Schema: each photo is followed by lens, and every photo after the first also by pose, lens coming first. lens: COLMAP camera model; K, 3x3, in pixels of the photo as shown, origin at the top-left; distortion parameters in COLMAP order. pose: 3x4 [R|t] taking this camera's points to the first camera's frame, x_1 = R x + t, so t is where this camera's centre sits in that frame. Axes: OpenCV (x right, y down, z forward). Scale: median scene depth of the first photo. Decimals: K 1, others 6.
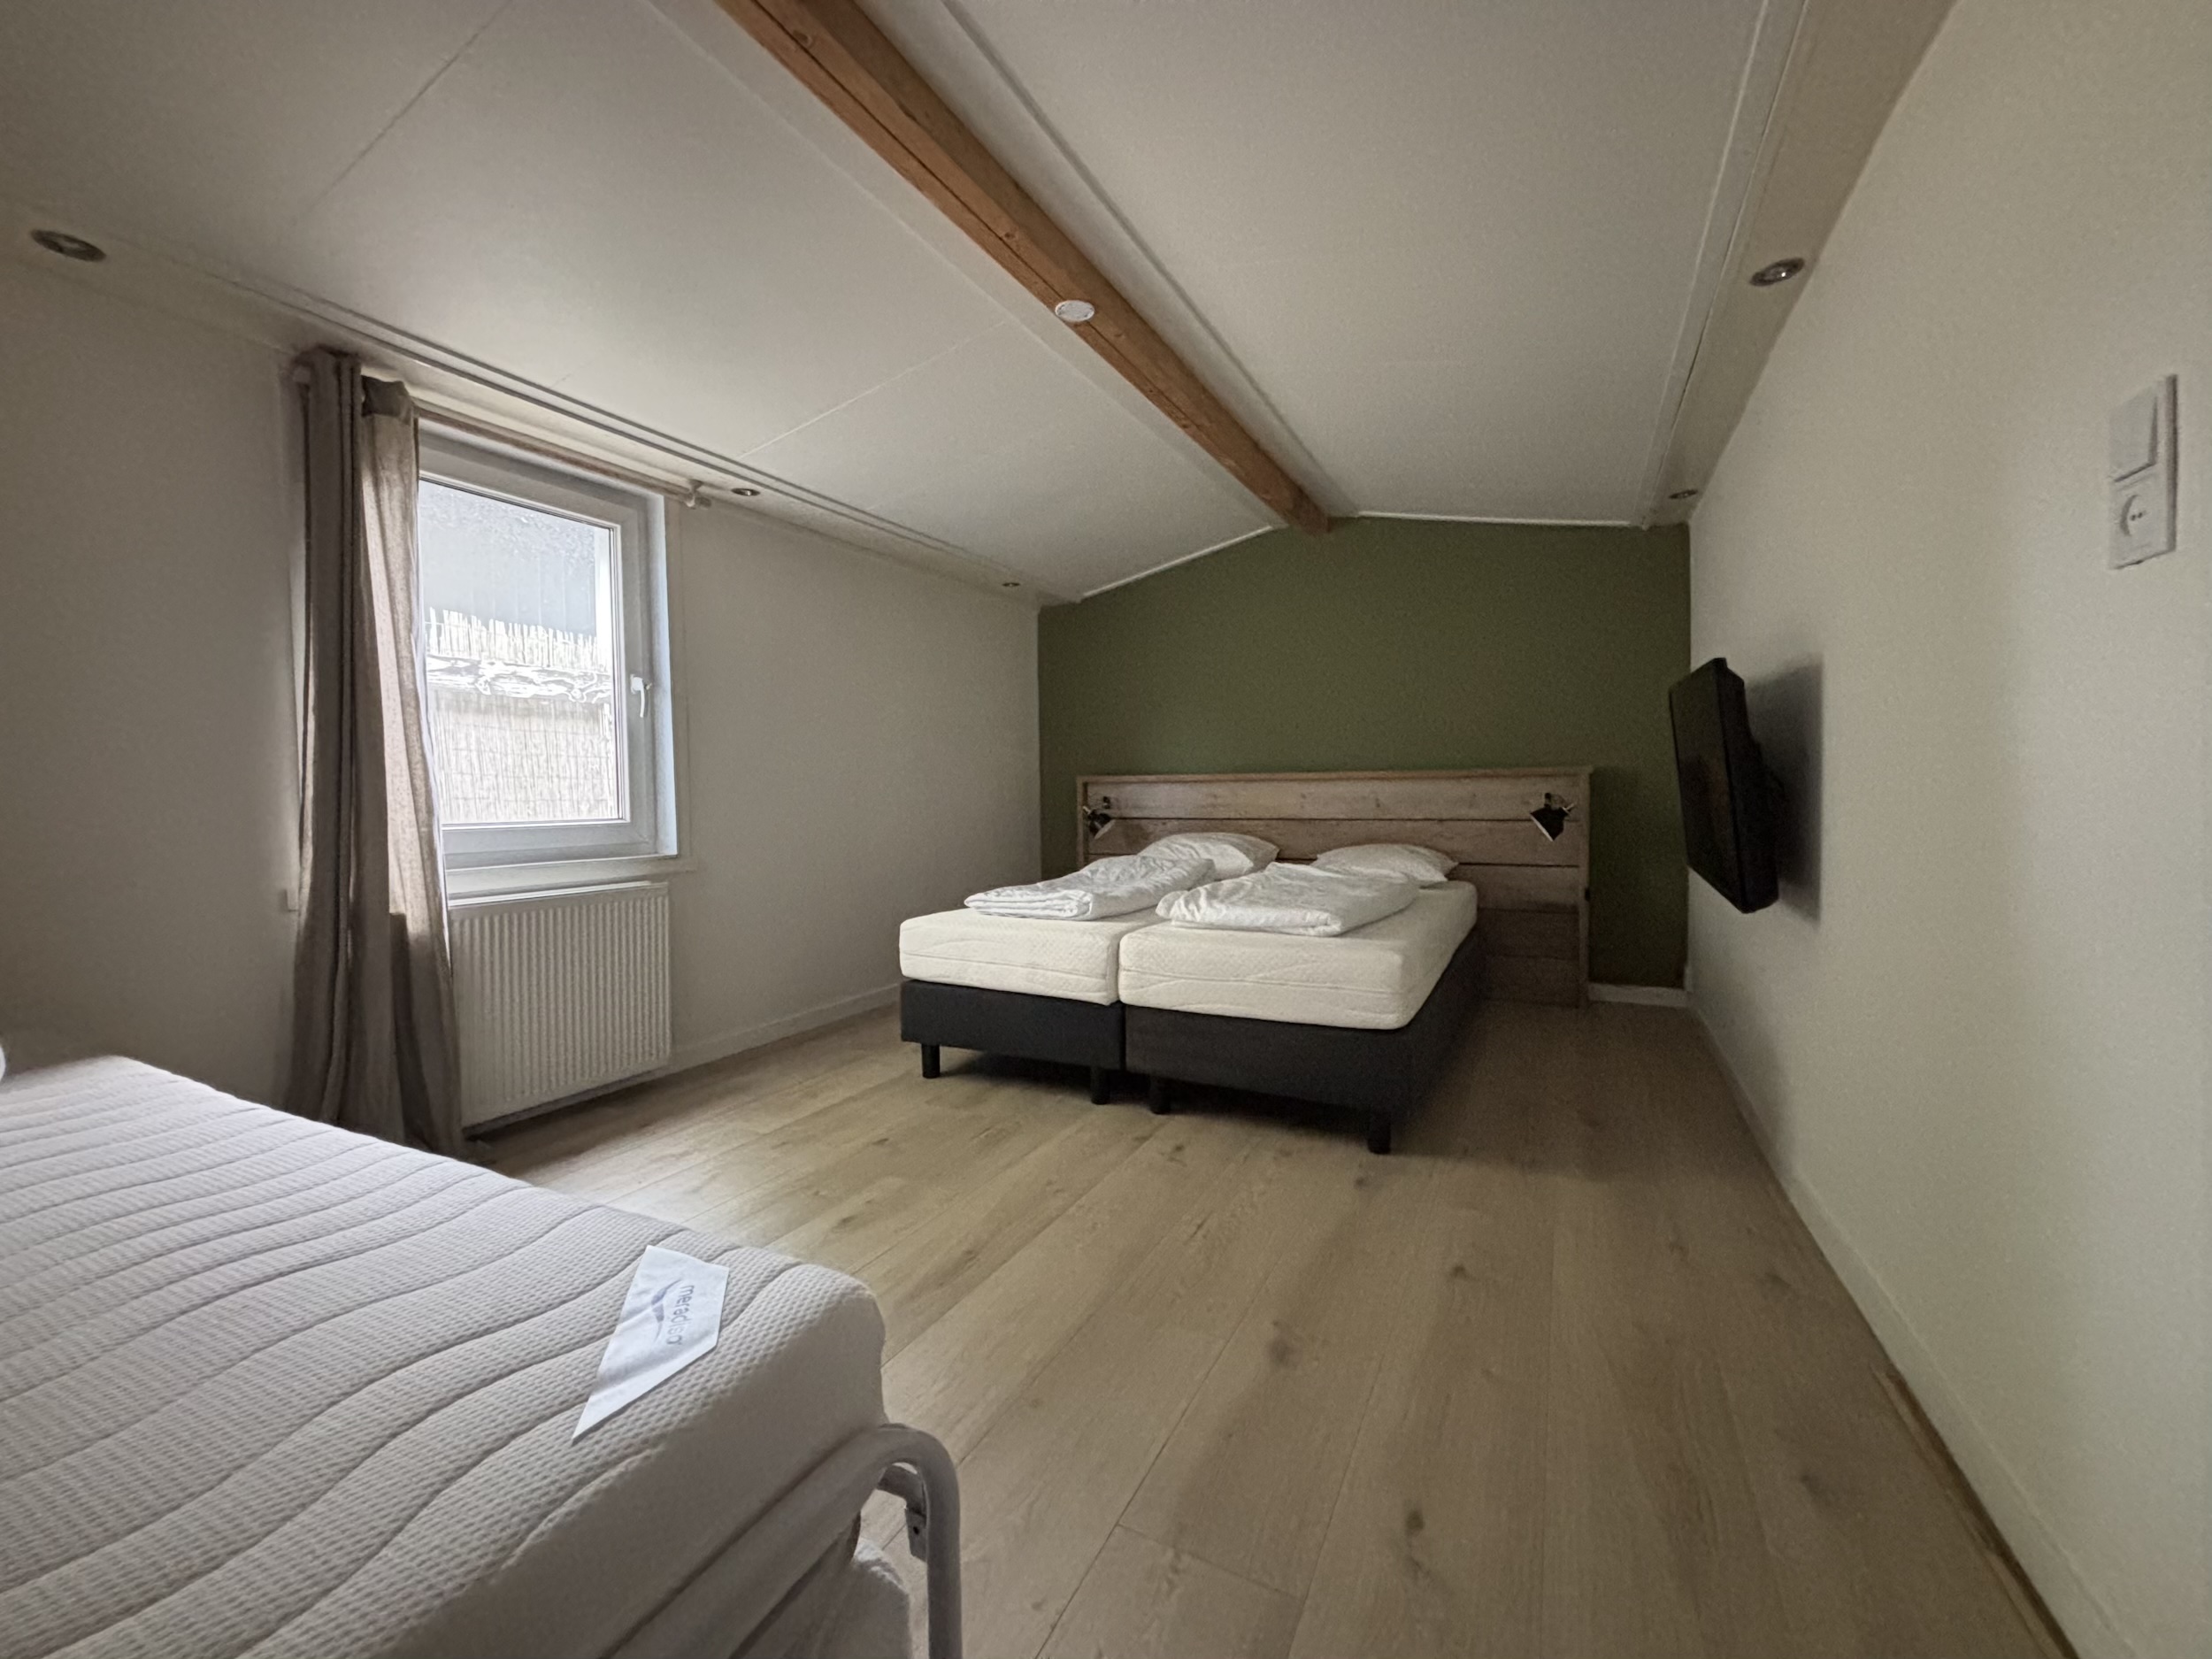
lens RADIAL K [[887.5, 0, 1118.6], [0, 887.5, 822.0], [0, 0, 1]] dist [0.013019, -0.000398]
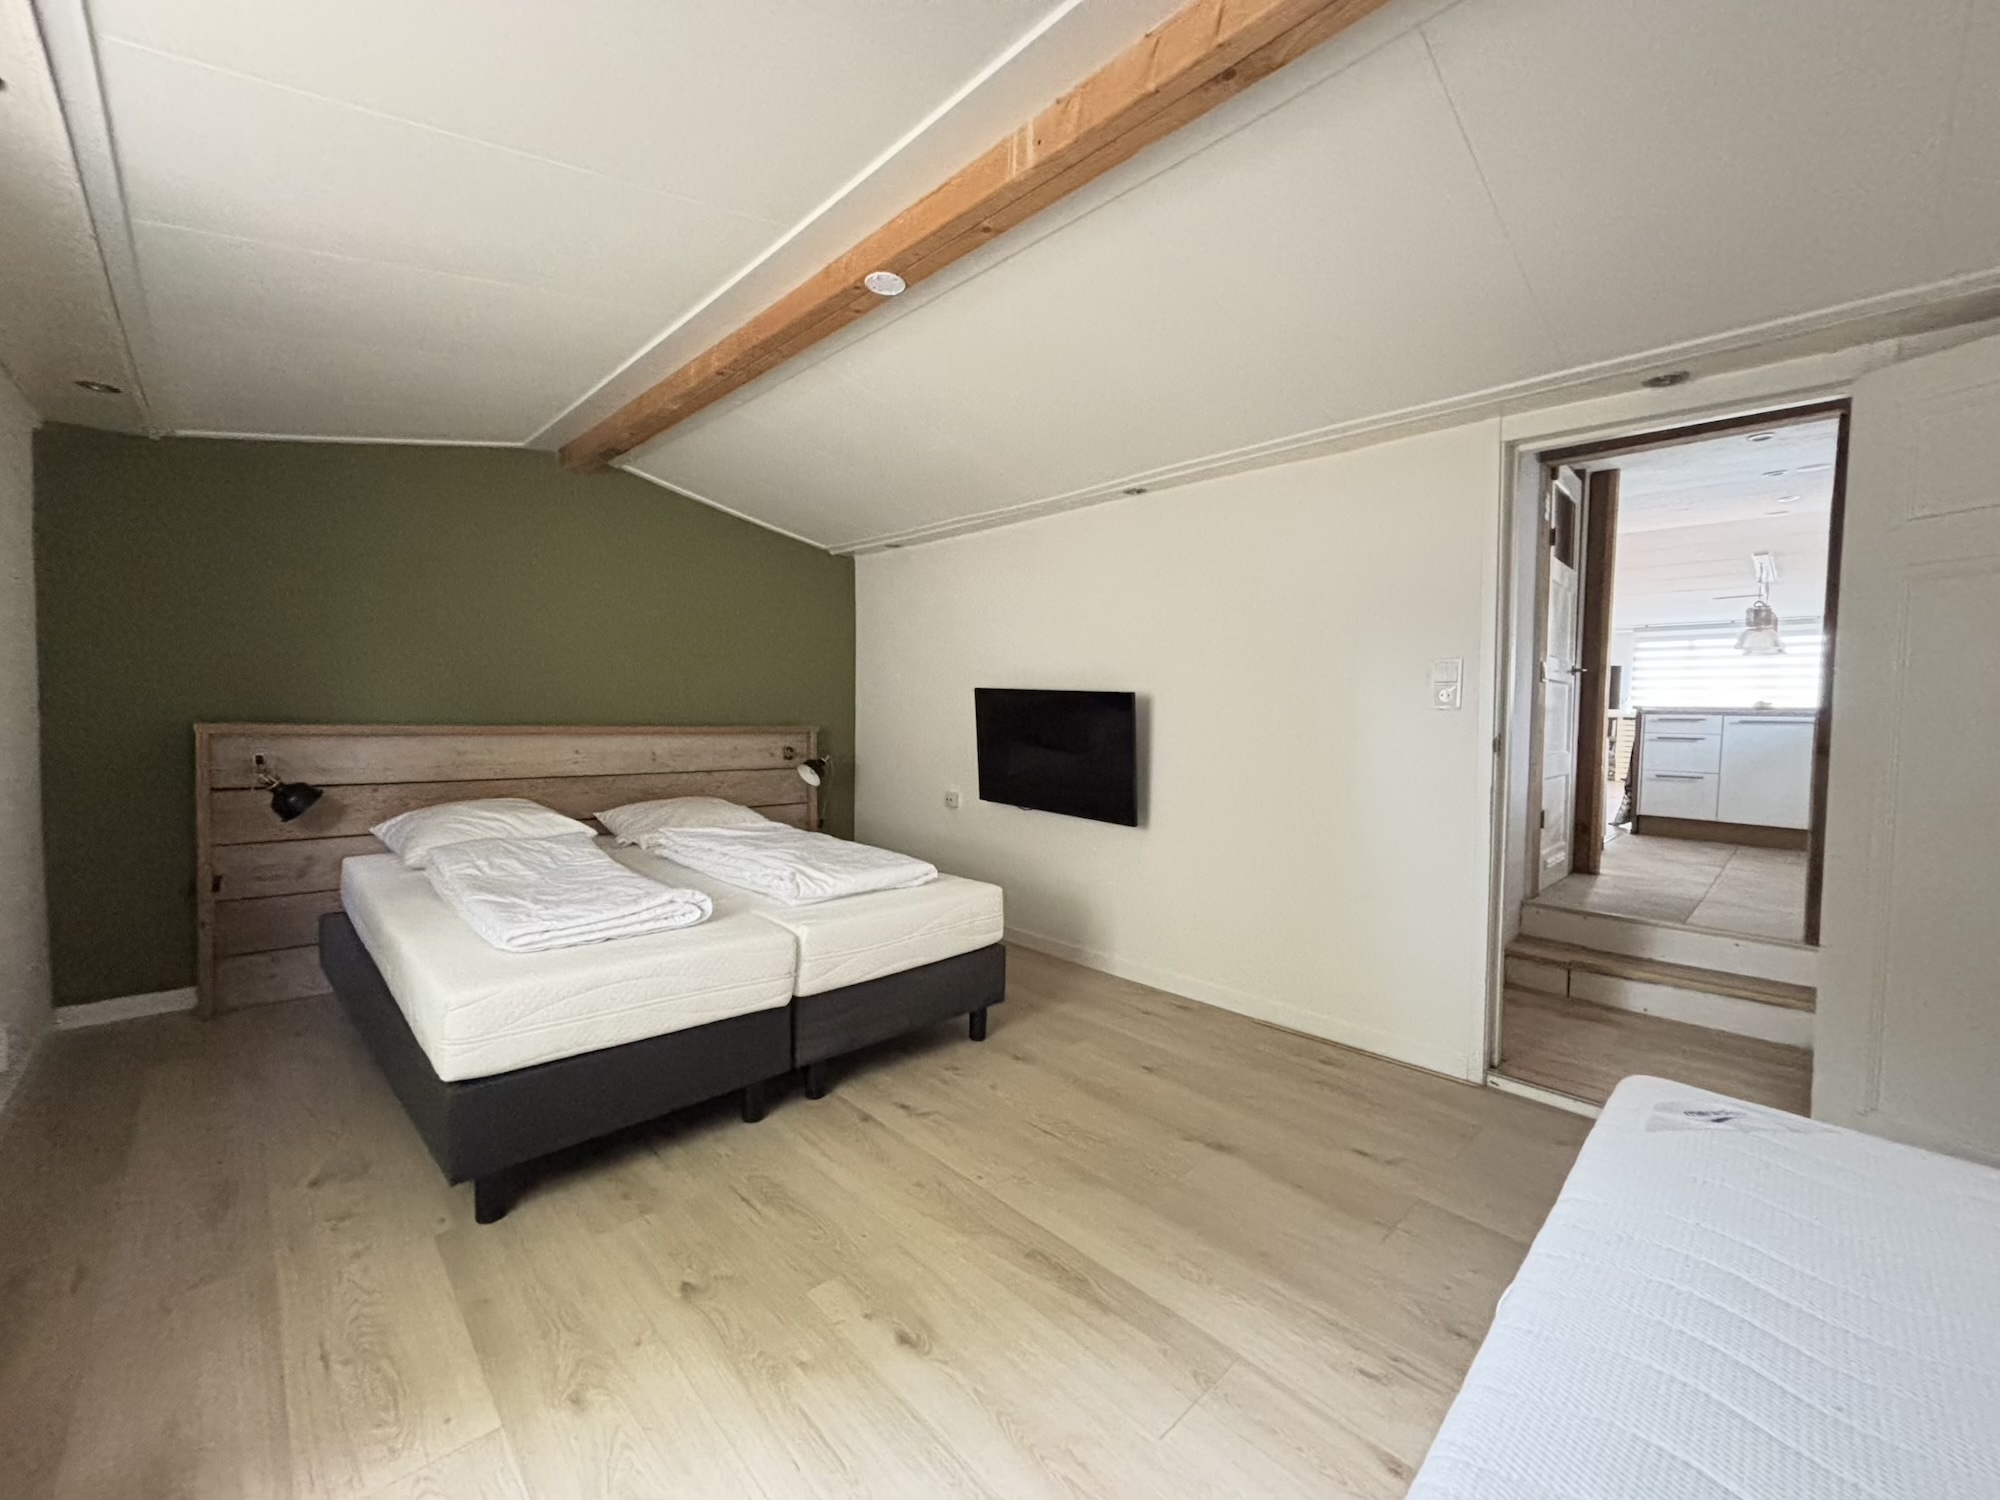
lens RADIAL K [[802.5, 0, 1001.1], [0, 802.5, 740.9], [0, 0, 1]] dist [0.013019, -0.000398]
pose [[0.338568, -0.015795, 0.940809, -0.721325], [0.010831, 0.999858, 0.012889, -0.077258], [-0.940880, 0.005826, 0.338691, 0.504621]]
